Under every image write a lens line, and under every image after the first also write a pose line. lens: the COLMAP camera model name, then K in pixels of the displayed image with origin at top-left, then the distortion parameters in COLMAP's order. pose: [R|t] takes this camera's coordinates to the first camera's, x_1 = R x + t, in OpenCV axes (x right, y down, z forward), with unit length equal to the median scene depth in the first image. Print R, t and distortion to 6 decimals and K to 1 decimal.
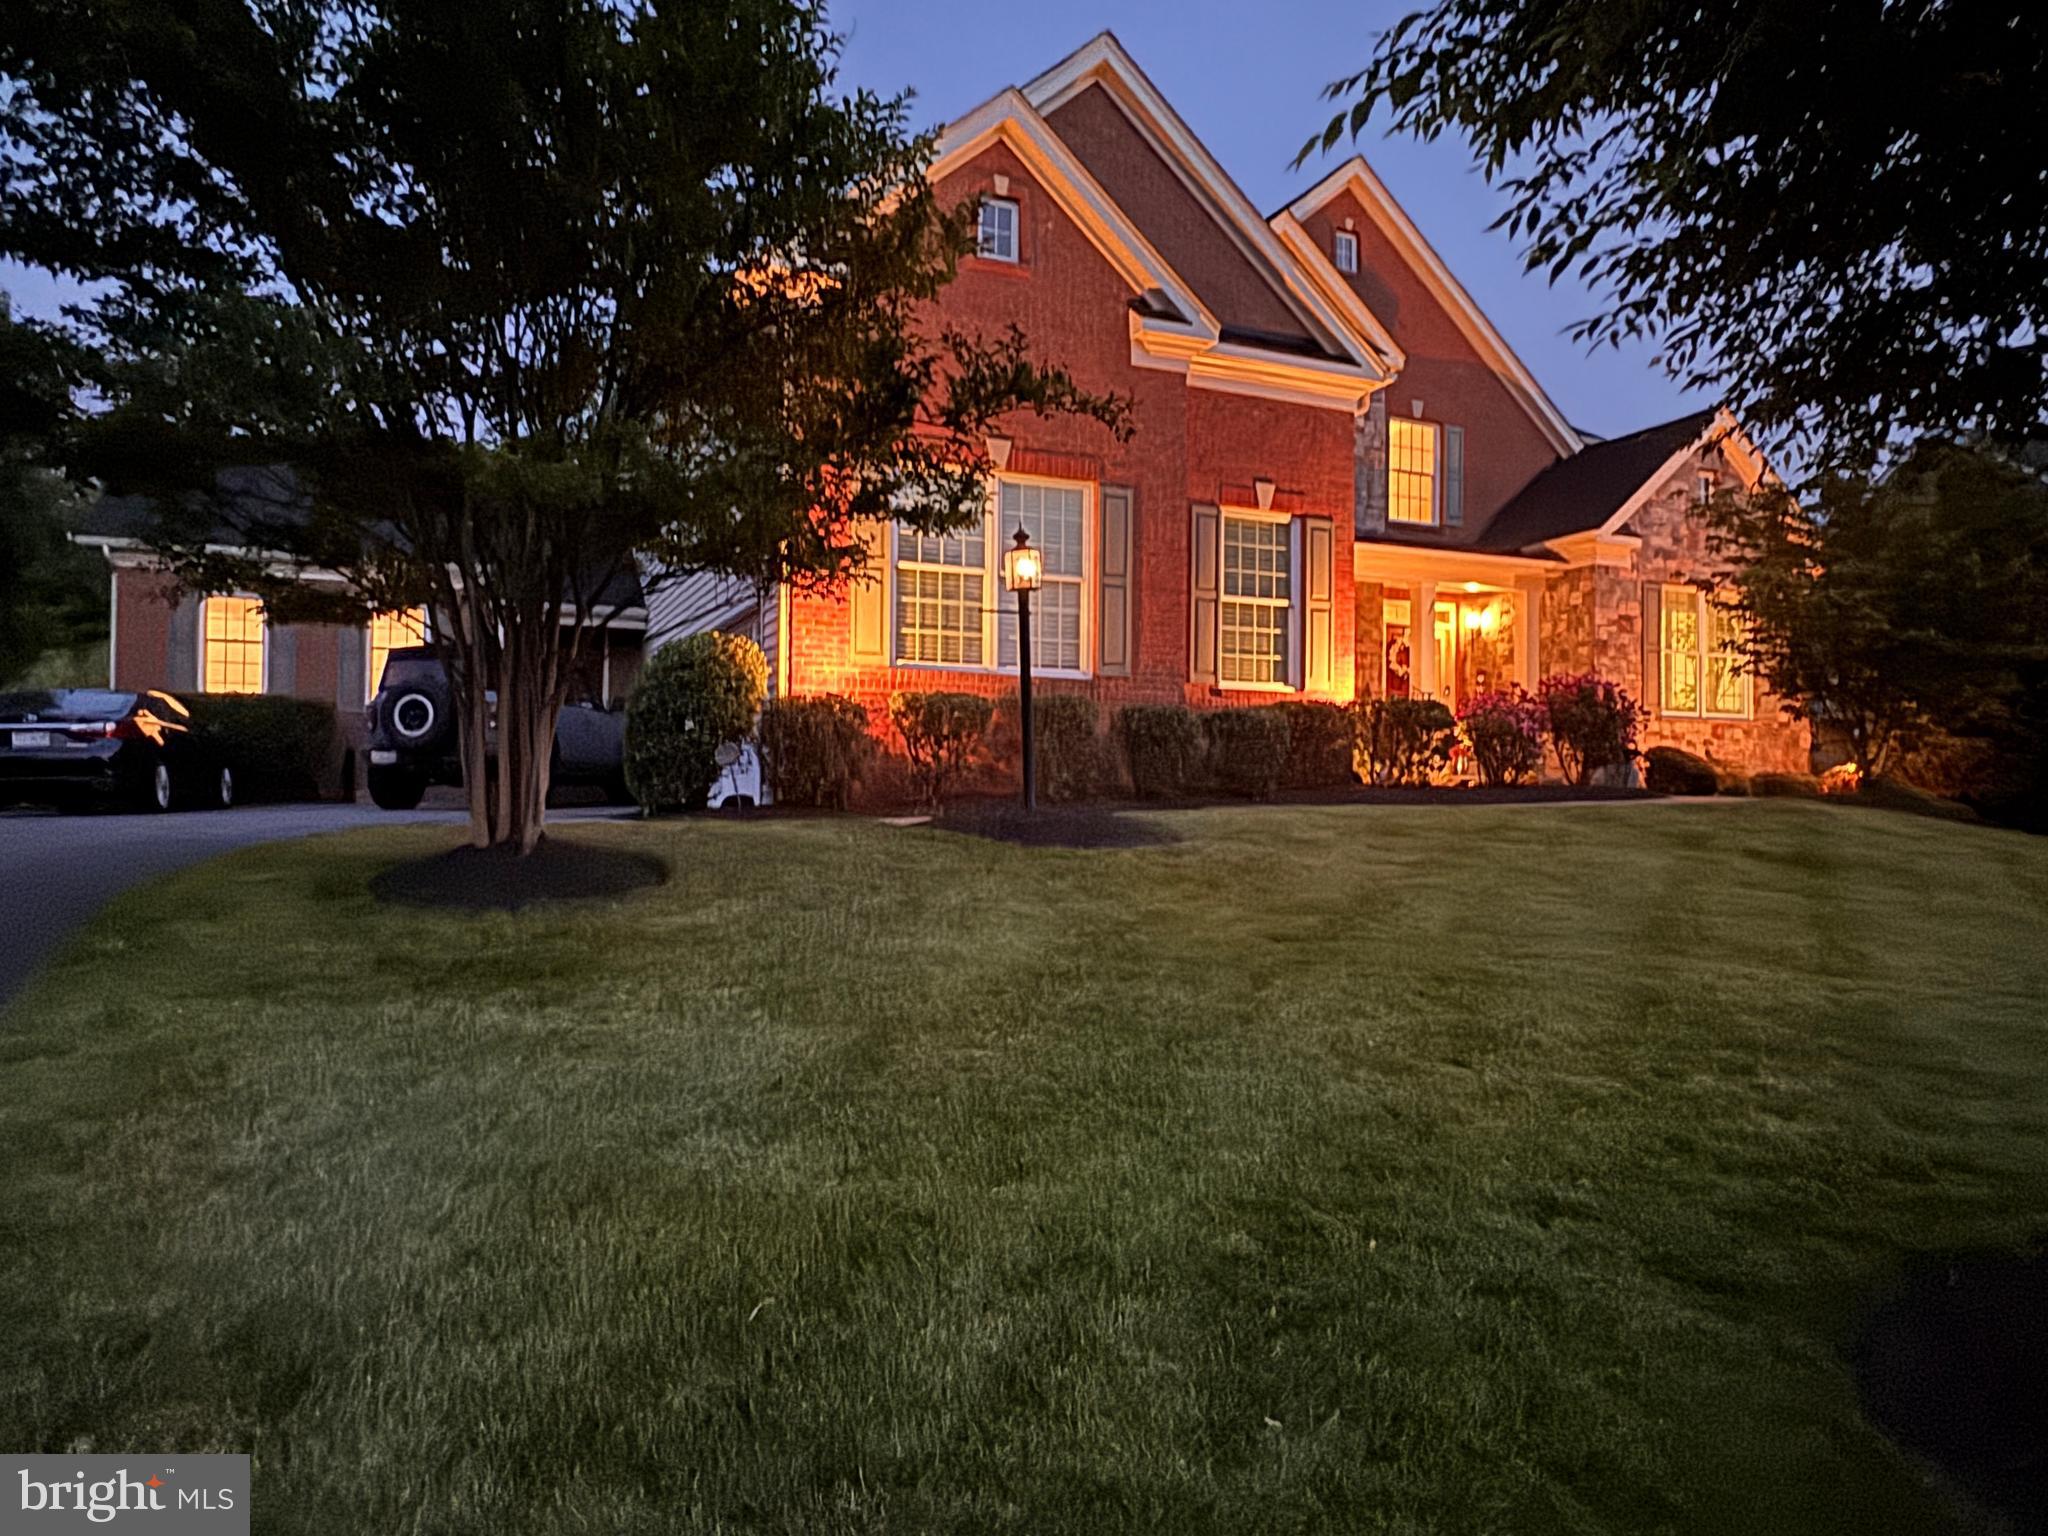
lens RADIAL K [[1334.4, 0, 1024.0], [0, 1334.4, 768.0], [0, 0, 1]] dist [0.006575, 0.001262]
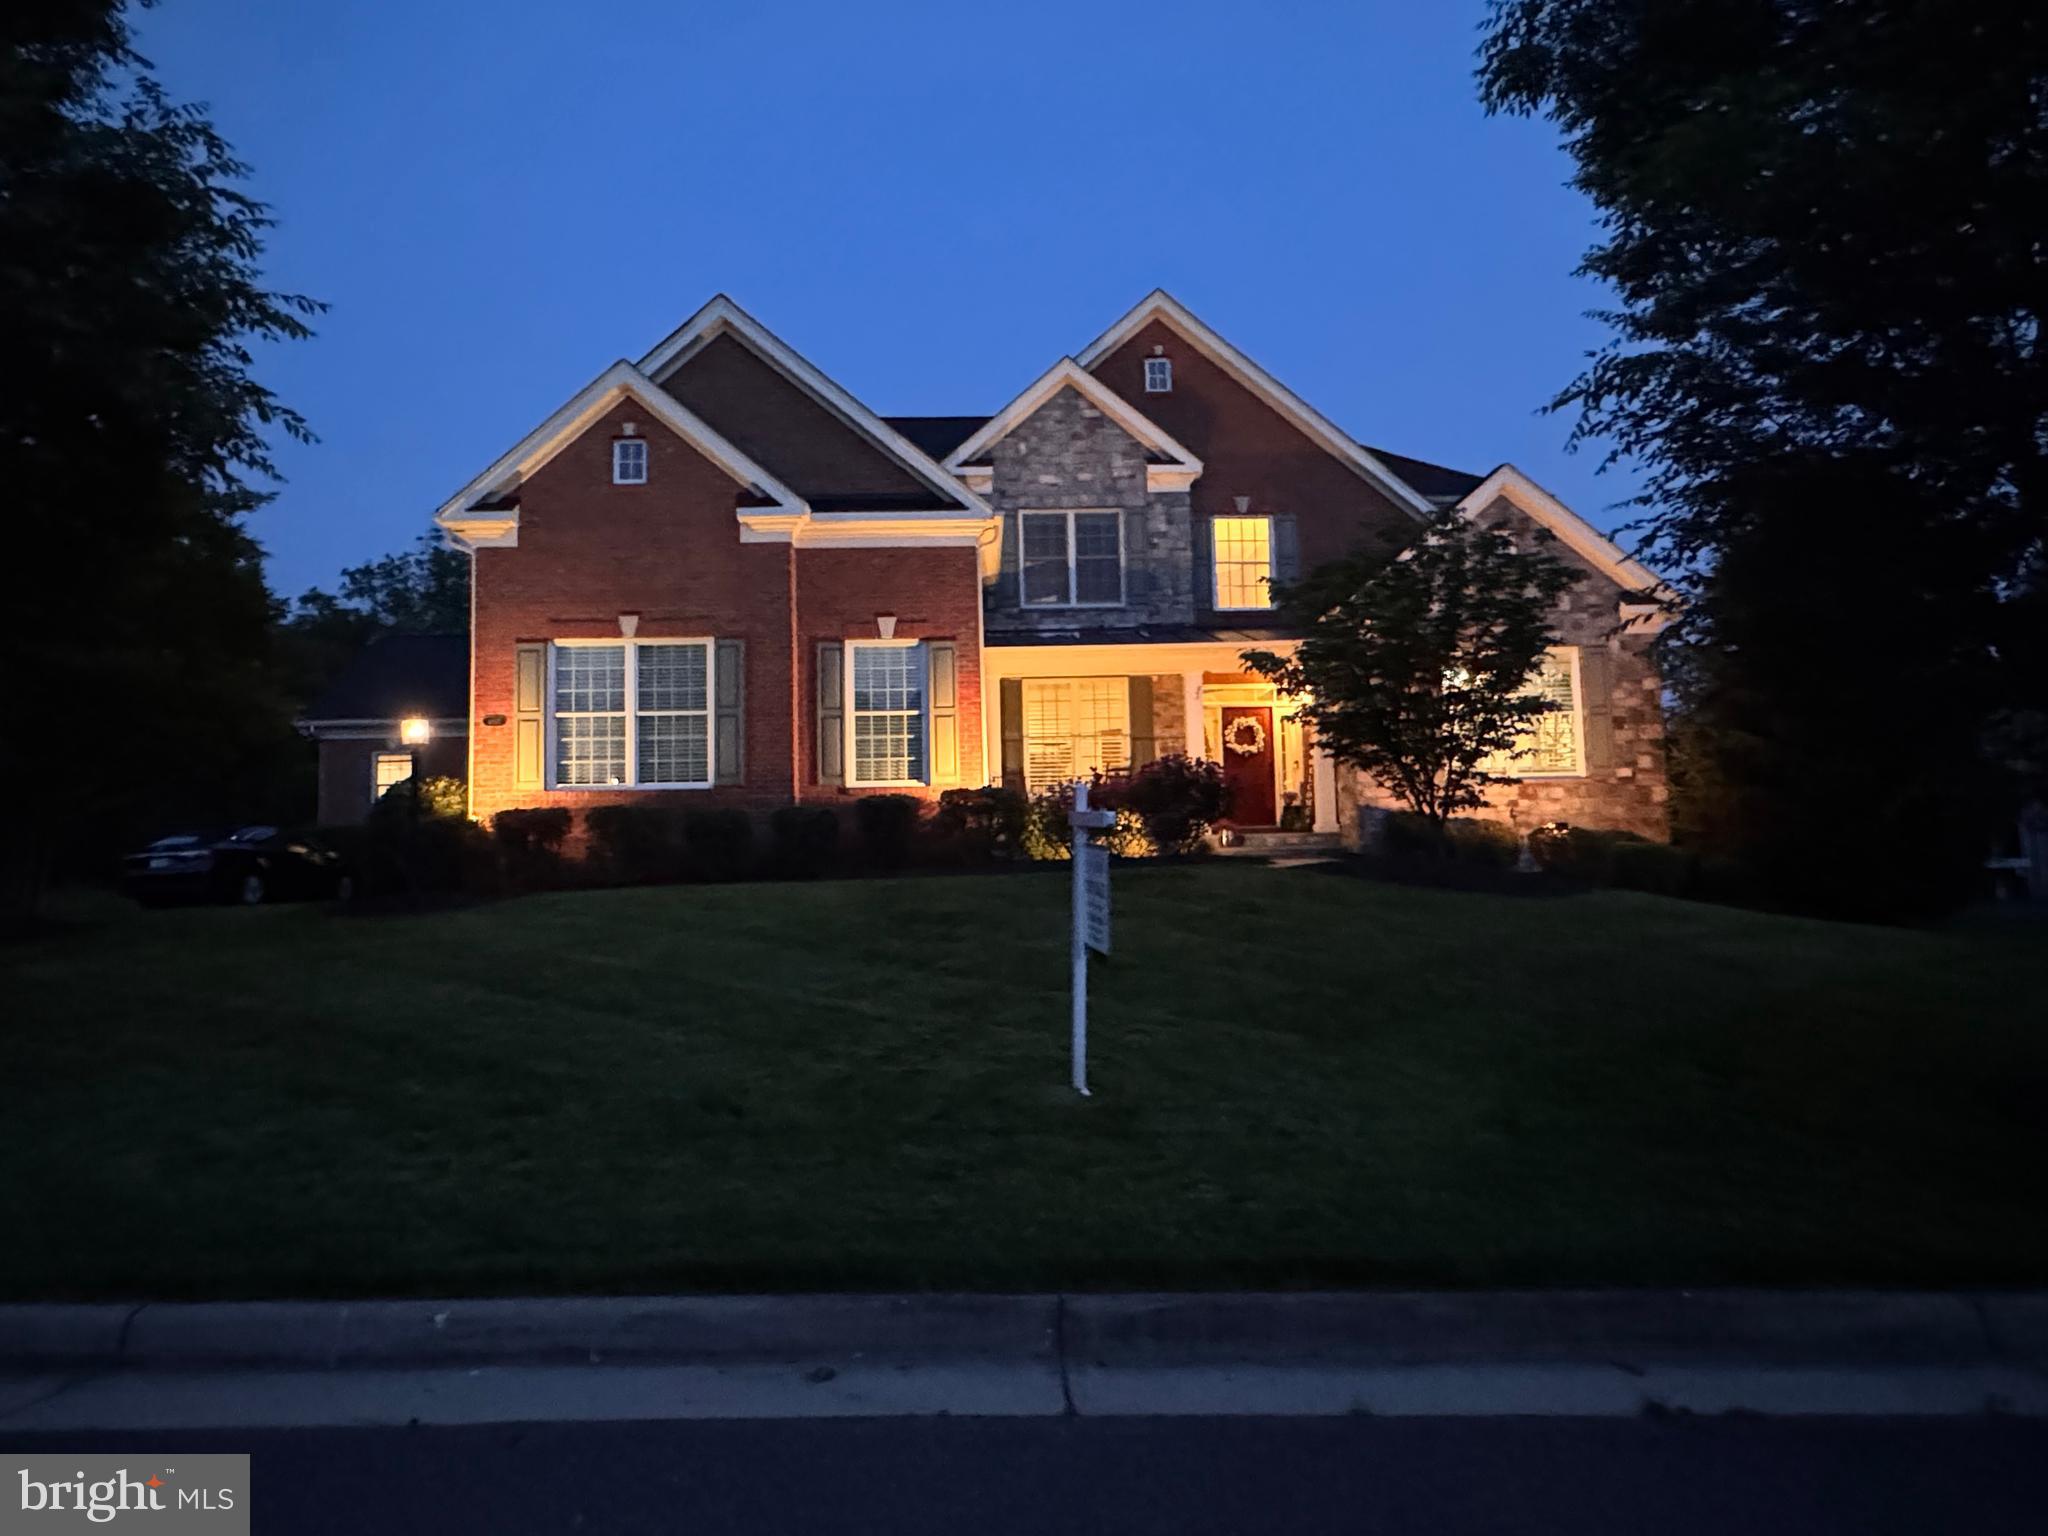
lens RADIAL K [[1334.4, 0, 1024.0], [0, 1334.4, 768.0], [0, 0, 1]] dist [0.006575, 0.001262]
pose [[0.917824, -0.059893, -0.392444, 0.766264], [0.036716, 0.997123, -0.066308, 0.009275], [0.395286, 0.046450, 0.917383, -0.059171]]
